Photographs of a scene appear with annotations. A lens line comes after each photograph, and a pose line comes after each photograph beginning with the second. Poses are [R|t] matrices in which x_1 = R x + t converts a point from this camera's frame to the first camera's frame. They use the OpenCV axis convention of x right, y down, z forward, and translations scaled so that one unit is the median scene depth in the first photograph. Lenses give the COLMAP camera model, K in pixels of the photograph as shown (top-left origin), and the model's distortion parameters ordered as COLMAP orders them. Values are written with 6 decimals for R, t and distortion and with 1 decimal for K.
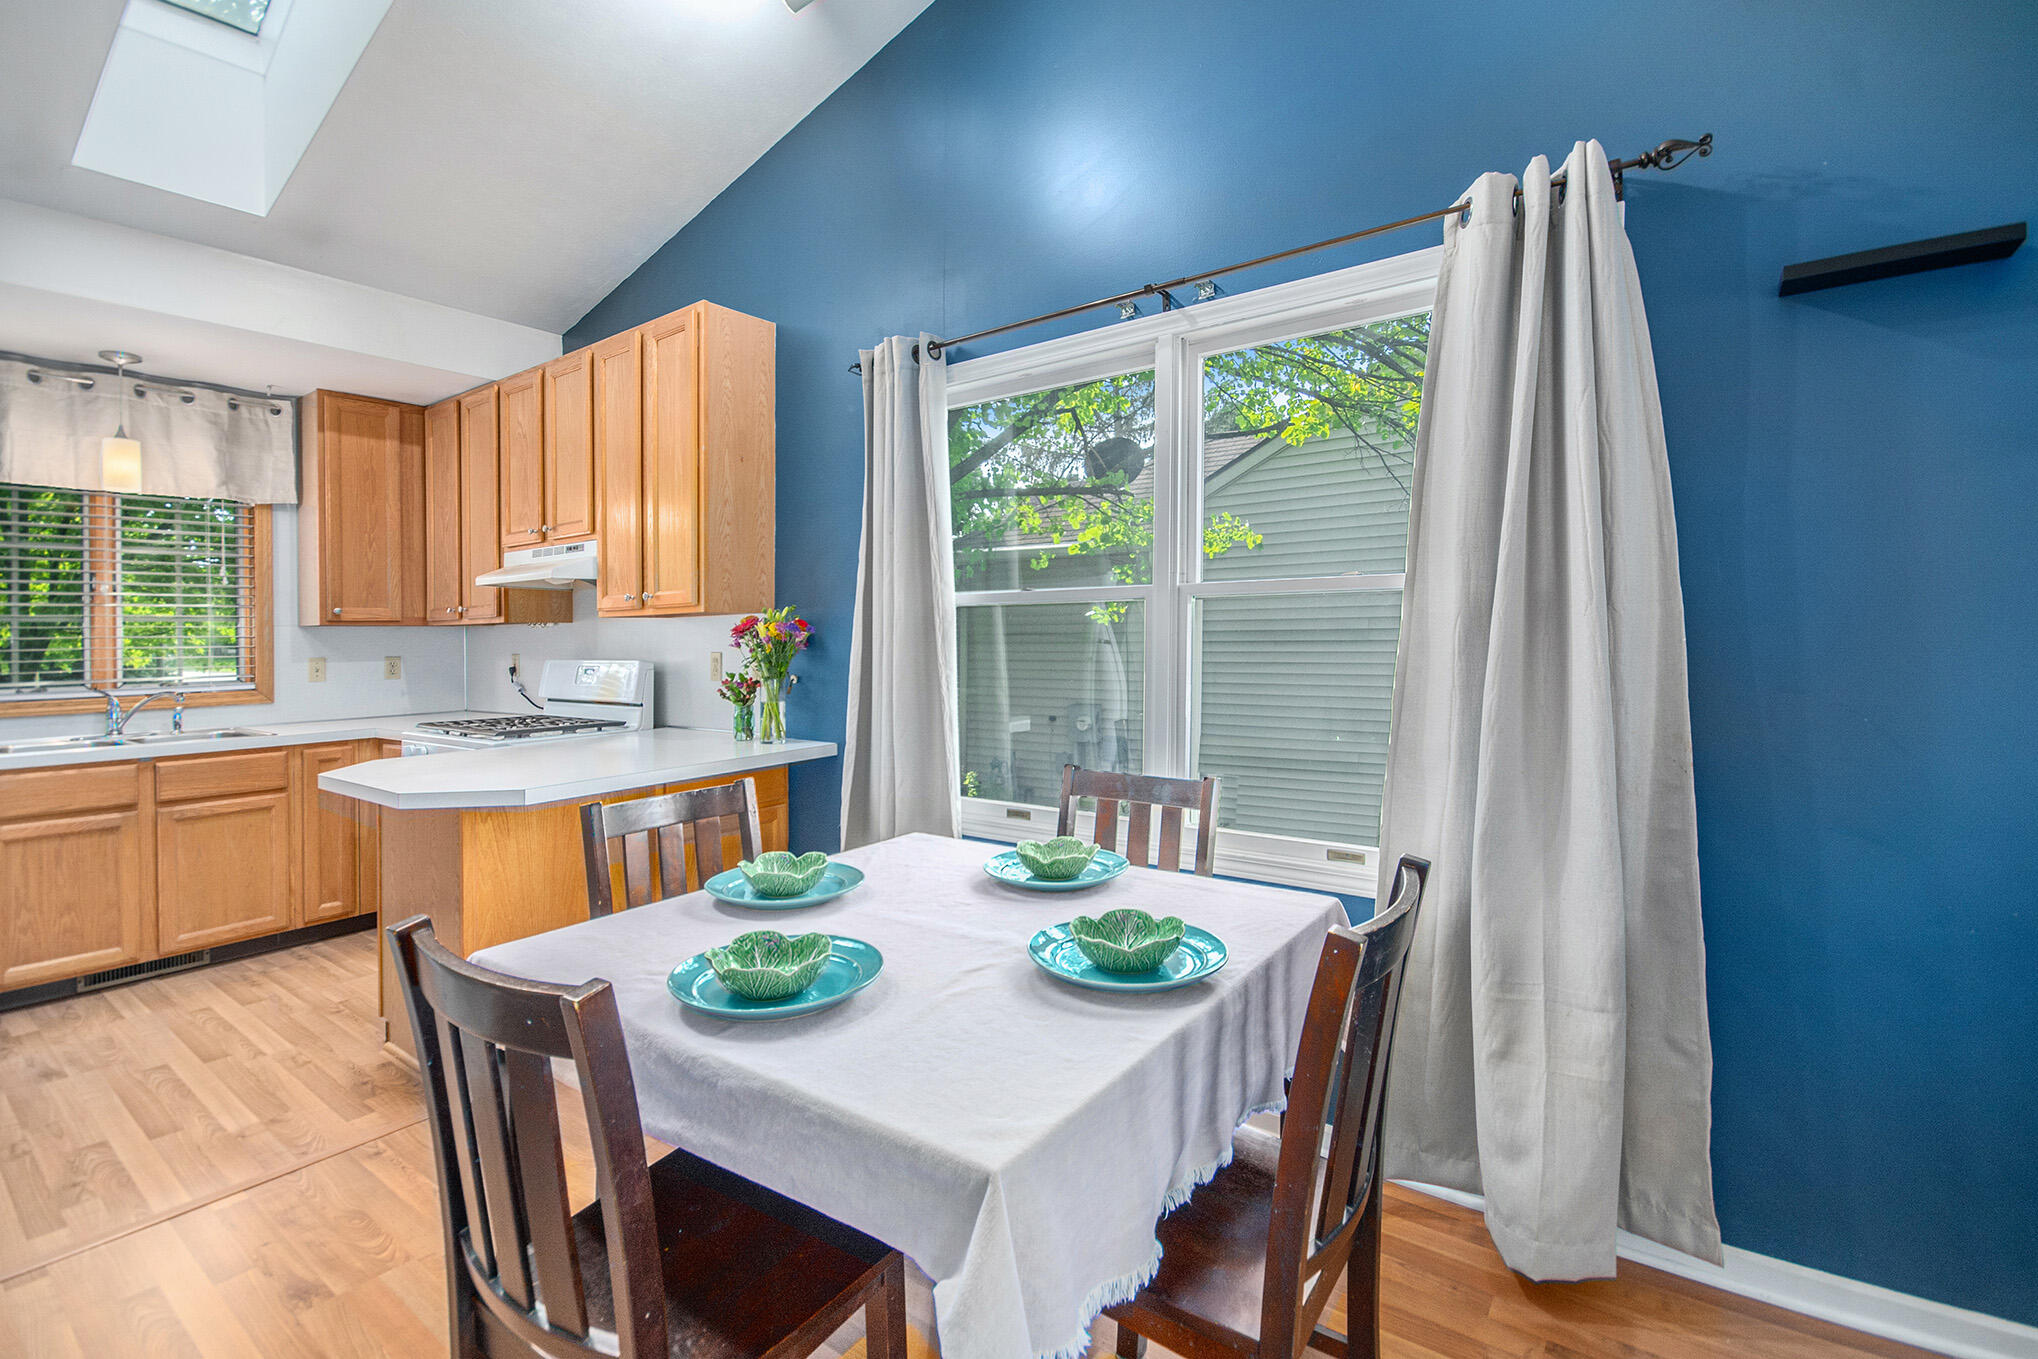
lens RADIAL K [[914.5, 0, 1013.0], [0, 914.5, 659.9], [0, 0, 1]] dist [-0.003380, -0.004574]
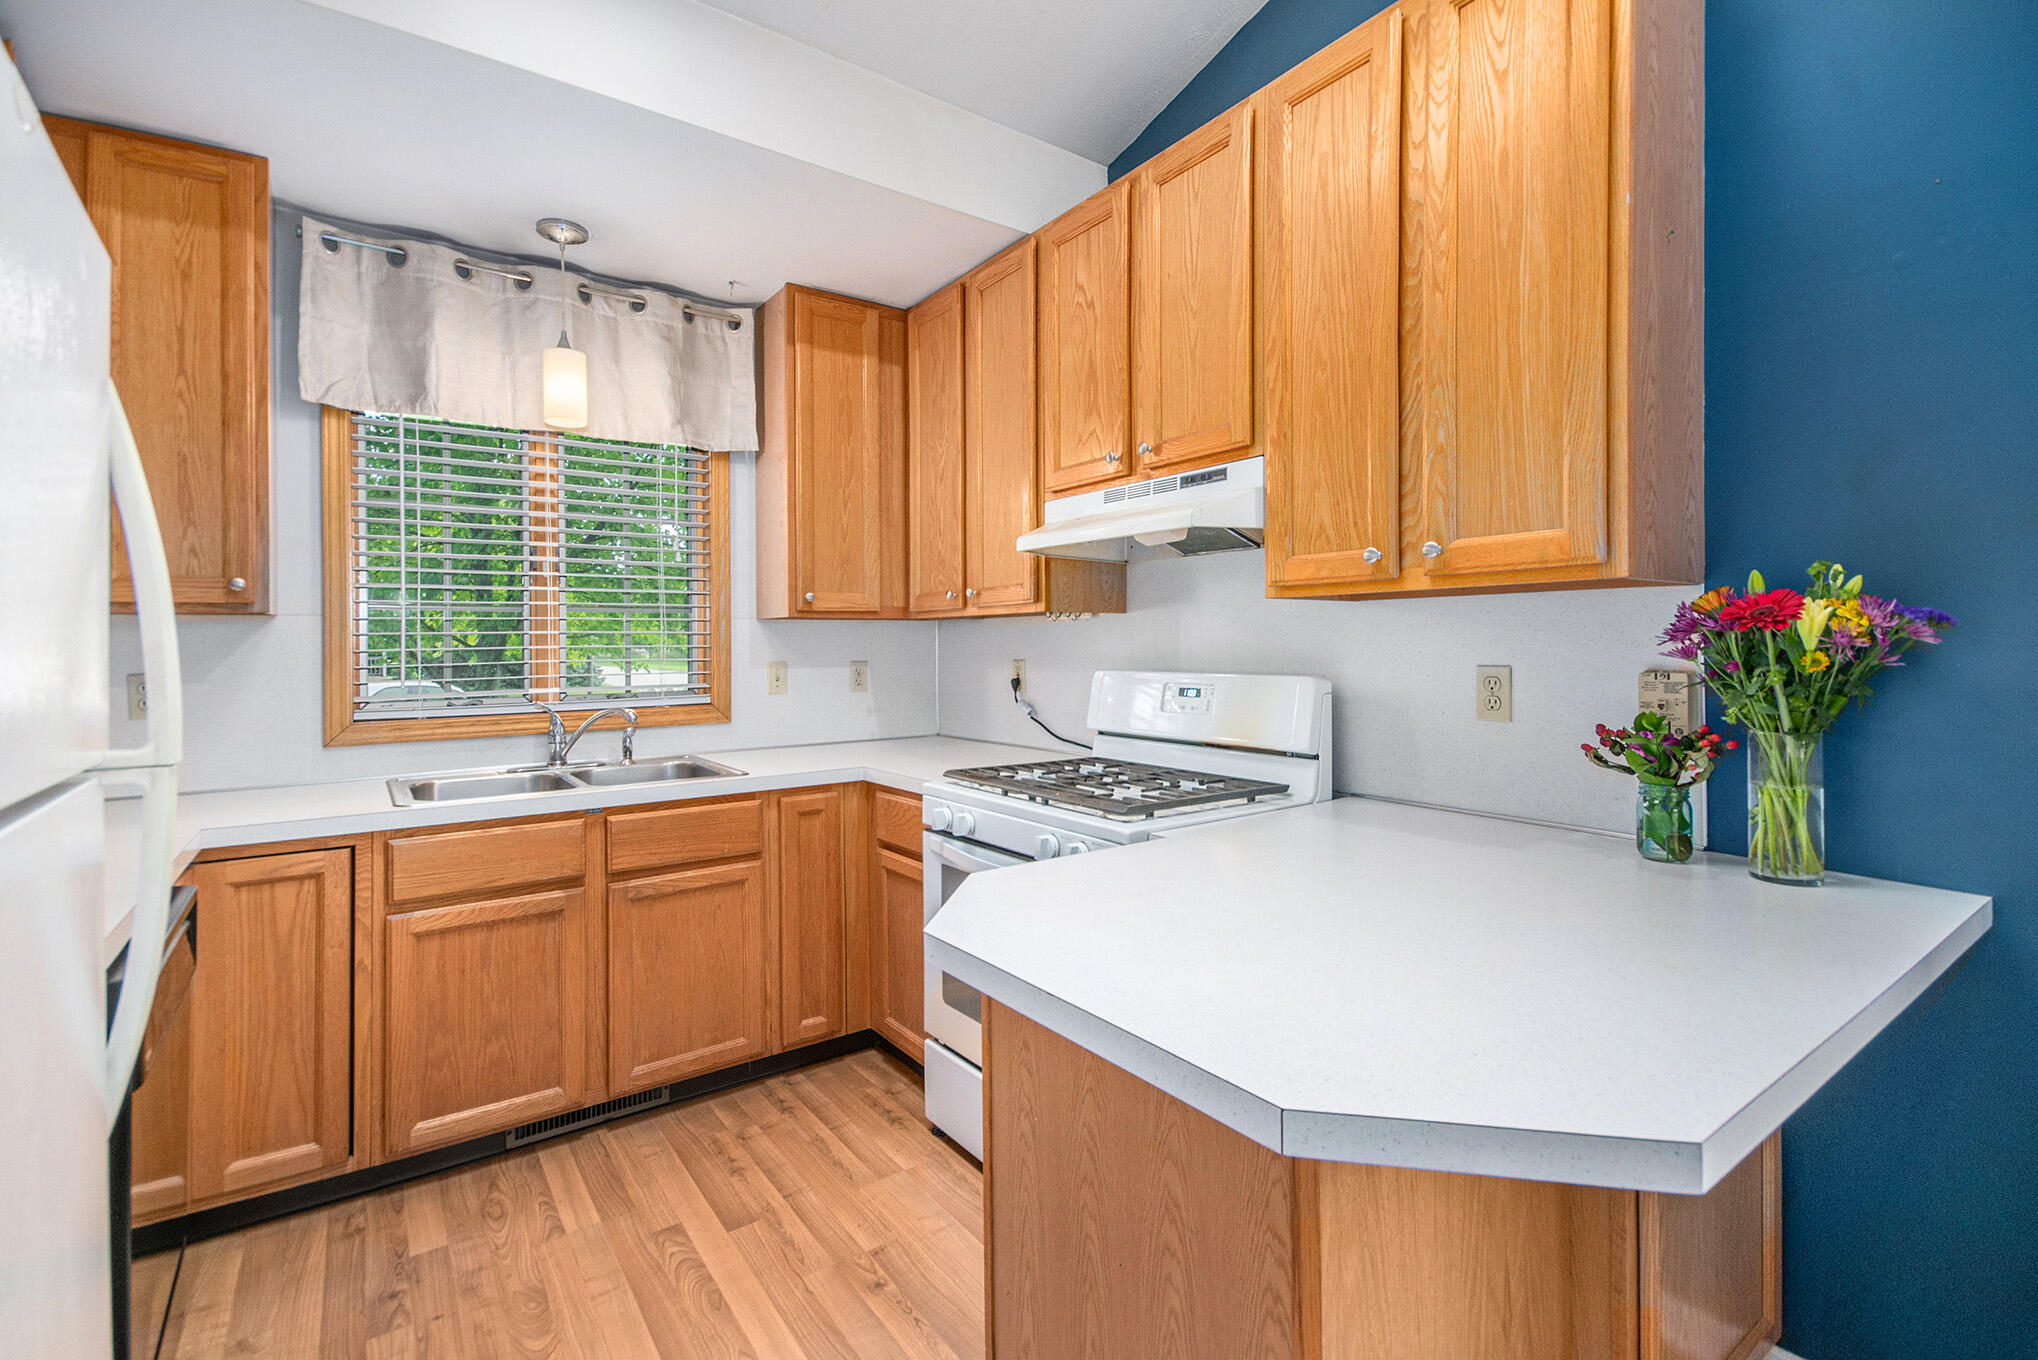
lens RADIAL K [[914.5, 0, 1024.7], [0, 914.5, 668.9], [0, 0, 1]] dist [-0.003380, -0.004574]
pose [[0.947516, 0.010344, -0.319542, -0.406541], [-0.004431, 0.999805, 0.019225, -0.012483], [0.319679, -0.016800, 0.947377, 0.430863]]
